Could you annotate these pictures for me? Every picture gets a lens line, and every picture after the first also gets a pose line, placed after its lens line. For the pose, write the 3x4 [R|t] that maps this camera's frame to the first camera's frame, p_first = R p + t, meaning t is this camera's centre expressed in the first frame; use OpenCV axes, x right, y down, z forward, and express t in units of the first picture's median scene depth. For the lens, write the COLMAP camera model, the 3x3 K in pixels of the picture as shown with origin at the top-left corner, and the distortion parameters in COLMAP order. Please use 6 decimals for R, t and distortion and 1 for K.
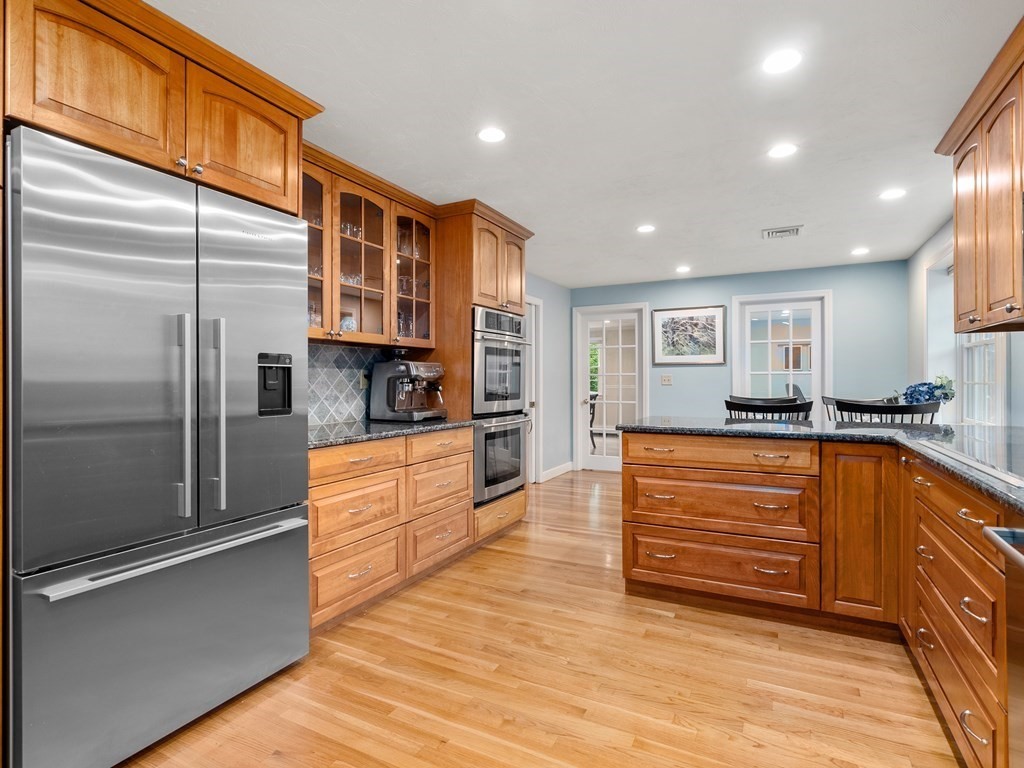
lens RADIAL K [[529.6, 0, 512.3], [0, 529.6, 377.1], [0, 0, 1]] dist [-0.010320, 0.007300]
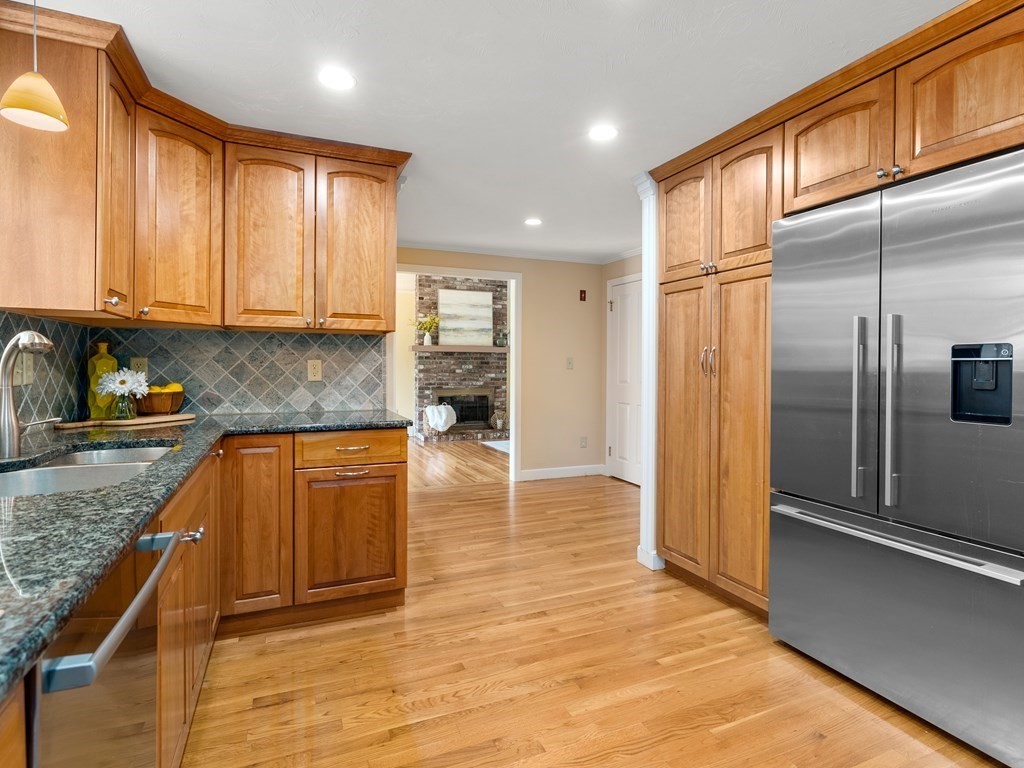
lens RADIAL K [[529.6, 0, 511.9], [0, 529.6, 367.6], [0, 0, 1]] dist [-0.010320, 0.007300]
pose [[-0.640011, 0.000891, -0.768366, 0.439196], [0.000518, 1.000000, 0.000729, -0.007798], [0.768366, 0.000069, -0.640011, 0.707974]]
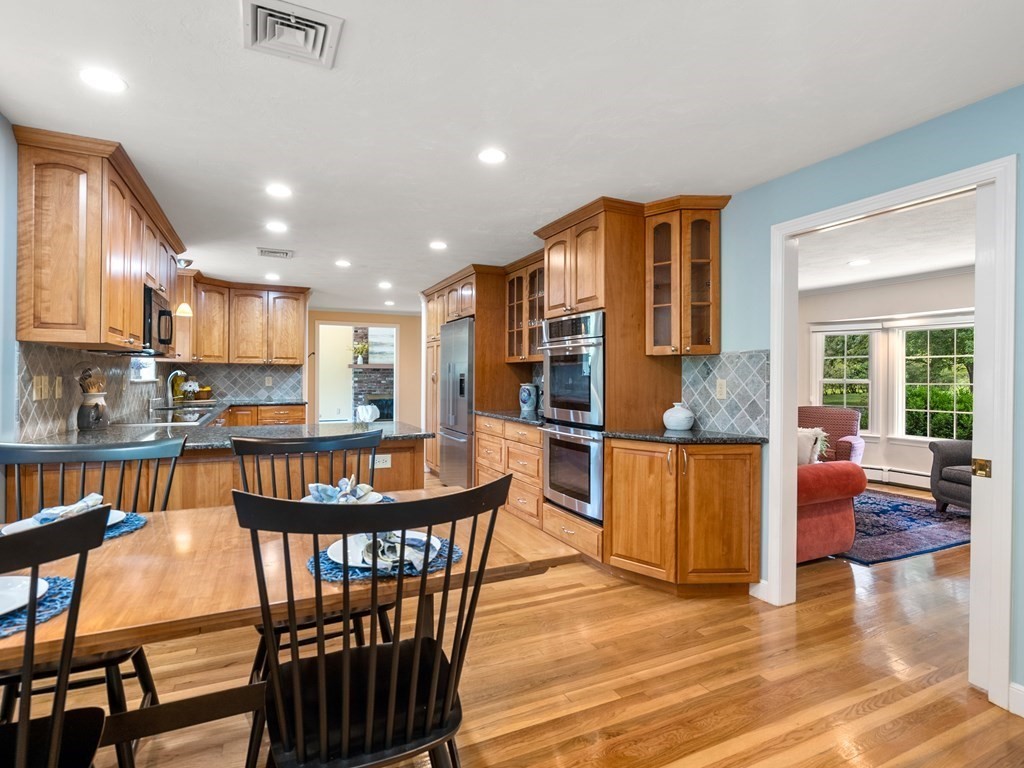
lens RADIAL K [[529.6, 0, 512.2], [0, 529.6, 379.6], [0, 0, 1]] dist [-0.010320, 0.007300]
pose [[-0.615295, 0.002303, -0.788294, 1.081666], [0.000241, 0.999996, 0.002734, -0.016167], [0.788297, 0.001492, -0.615293, 2.061094]]
